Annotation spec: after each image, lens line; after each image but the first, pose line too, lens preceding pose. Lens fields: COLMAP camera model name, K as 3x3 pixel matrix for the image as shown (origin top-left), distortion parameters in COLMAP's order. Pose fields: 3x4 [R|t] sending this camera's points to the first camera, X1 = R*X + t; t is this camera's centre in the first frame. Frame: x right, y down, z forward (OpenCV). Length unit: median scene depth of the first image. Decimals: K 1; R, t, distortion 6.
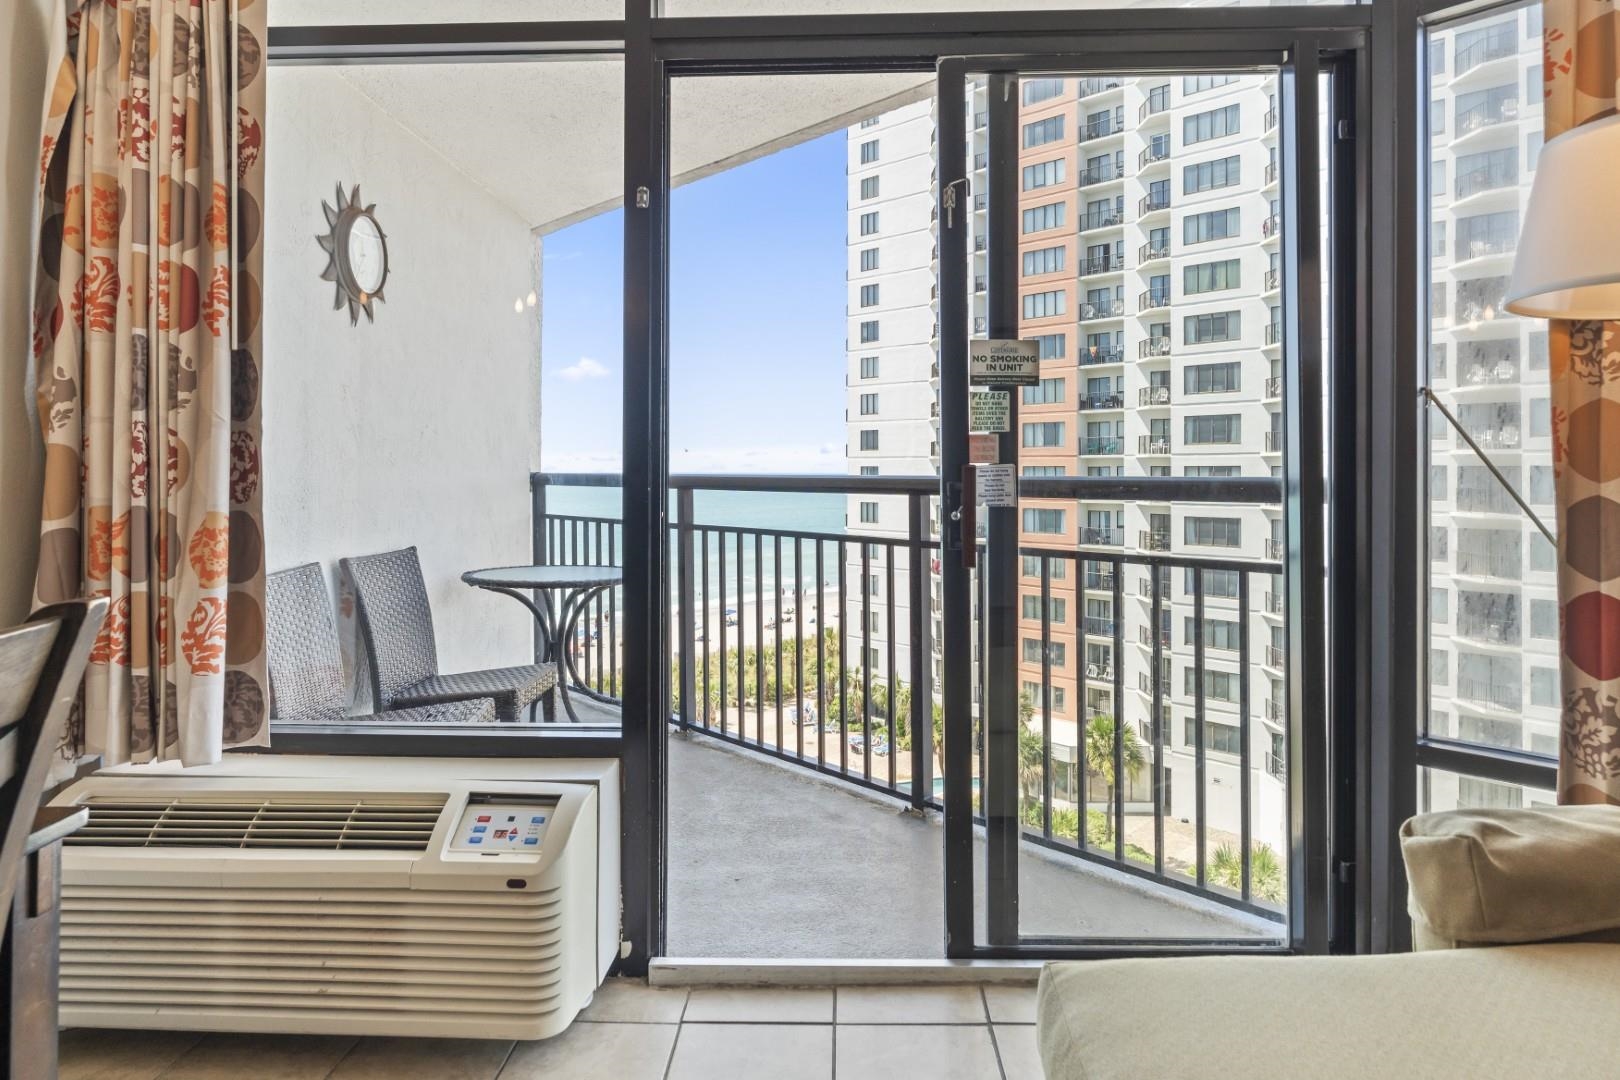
lens RADIAL K [[923.9, 0, 808.6], [0, 923.9, 457.4], [0, 0, 1]] dist [0.002926, 0.001248]
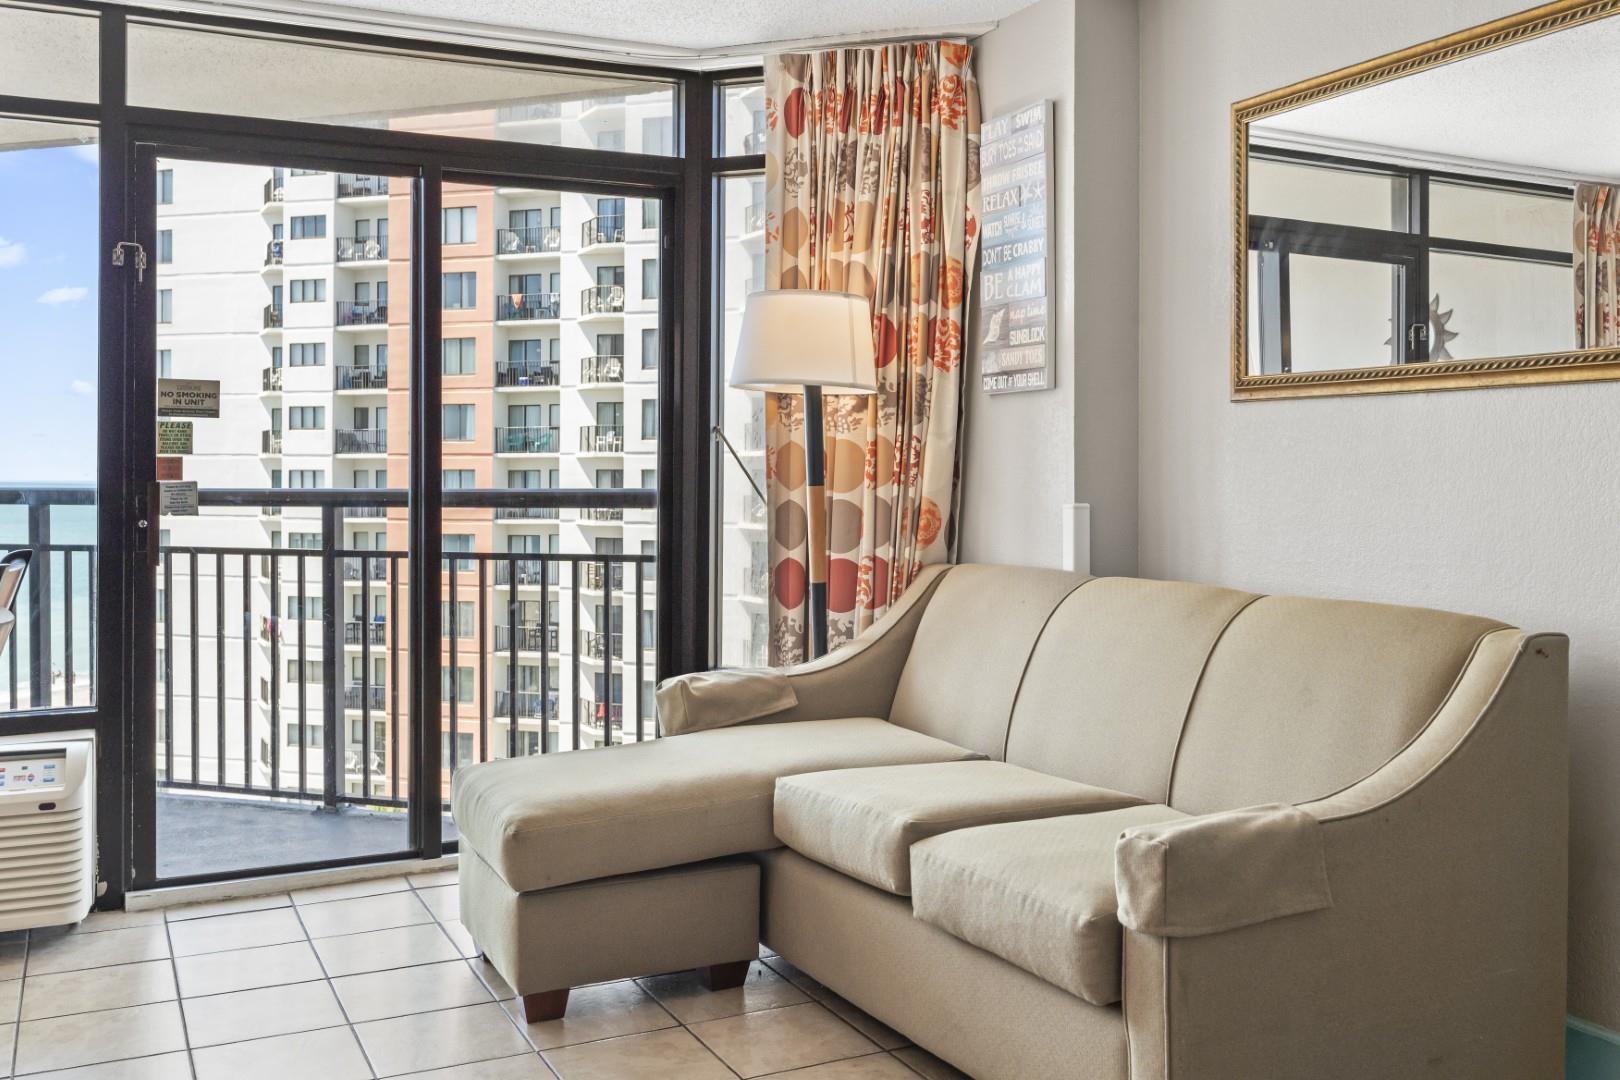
lens RADIAL K [[1469.4, 0, 846.6], [0, 1469.4, 464.8], [0, 0, 1]] dist [-0.001162, 0.000000]
pose [[0.868830, 0.002121, 0.495106, -0.017252], [-0.005763, 0.999966, 0.005829, -0.001690], [-0.495077, -0.007918, 0.868813, -0.063624]]
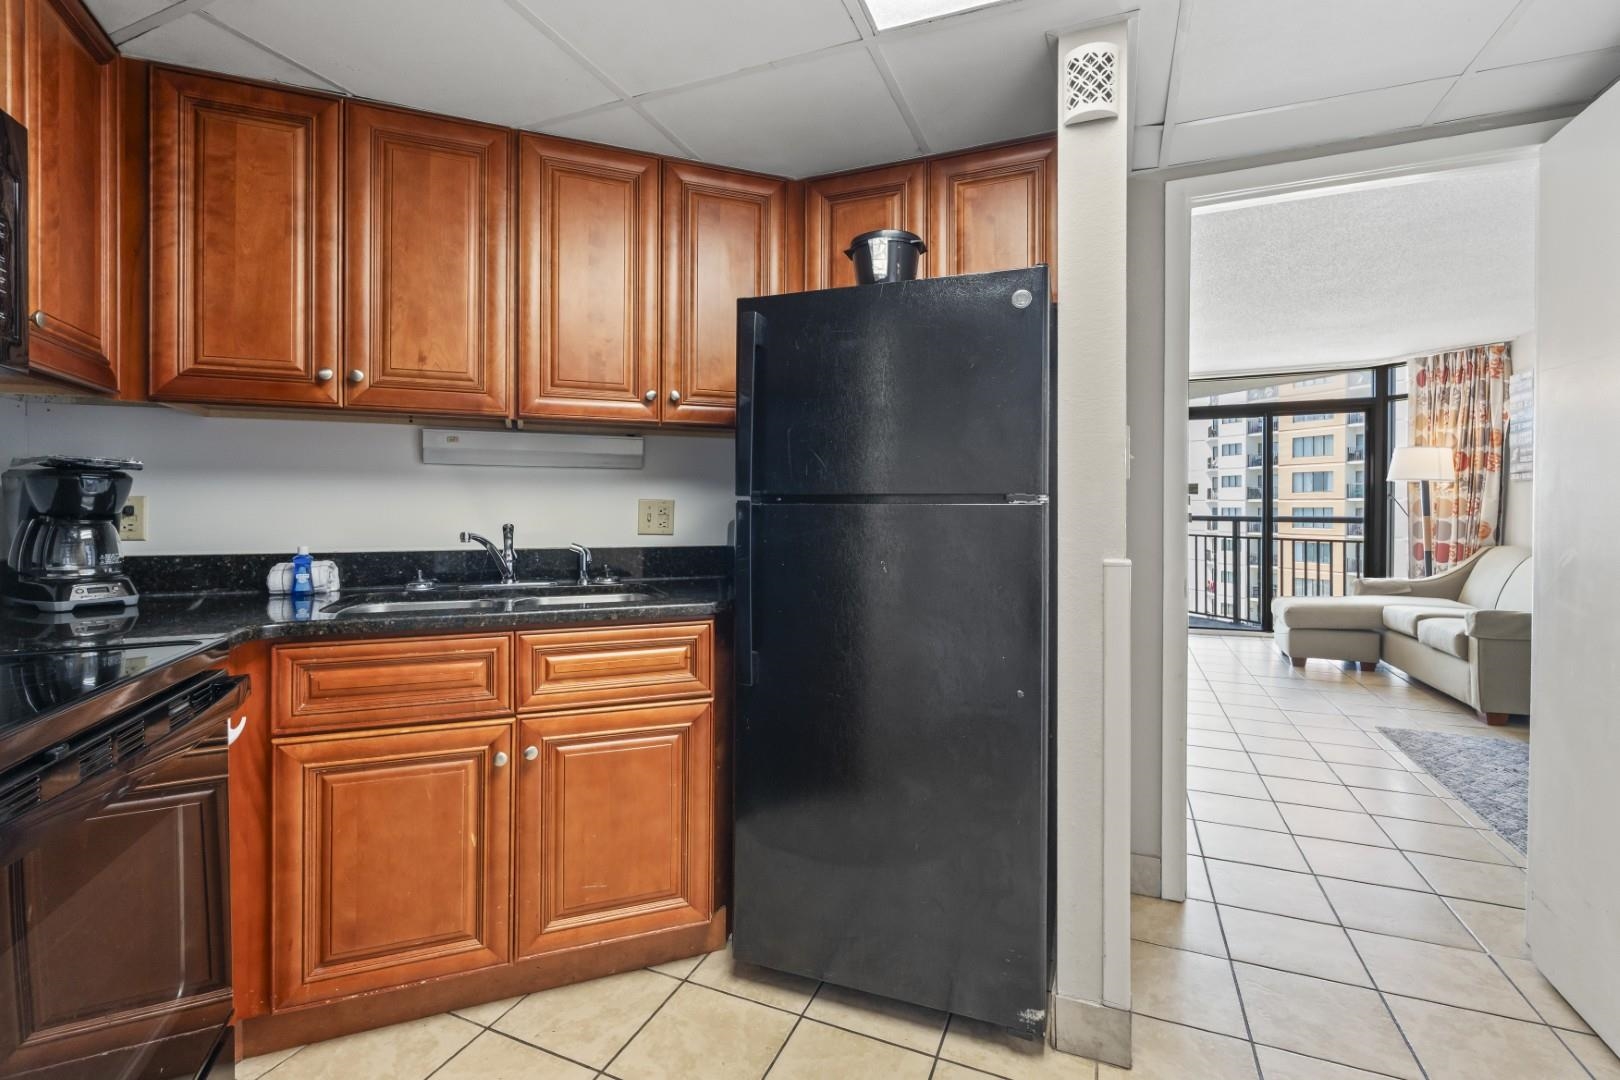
lens RADIAL K [[738.8, 0, 808.7], [0, 738.8, 508.5], [0, 0, 1]] dist [0.011308, 0.000507]
pose [[0.938301, 0.003997, -0.345796, -0.031041], [0.000647, 0.999911, 0.013312, -0.003038], [0.345819, -0.012714, 0.938215, -0.153487]]
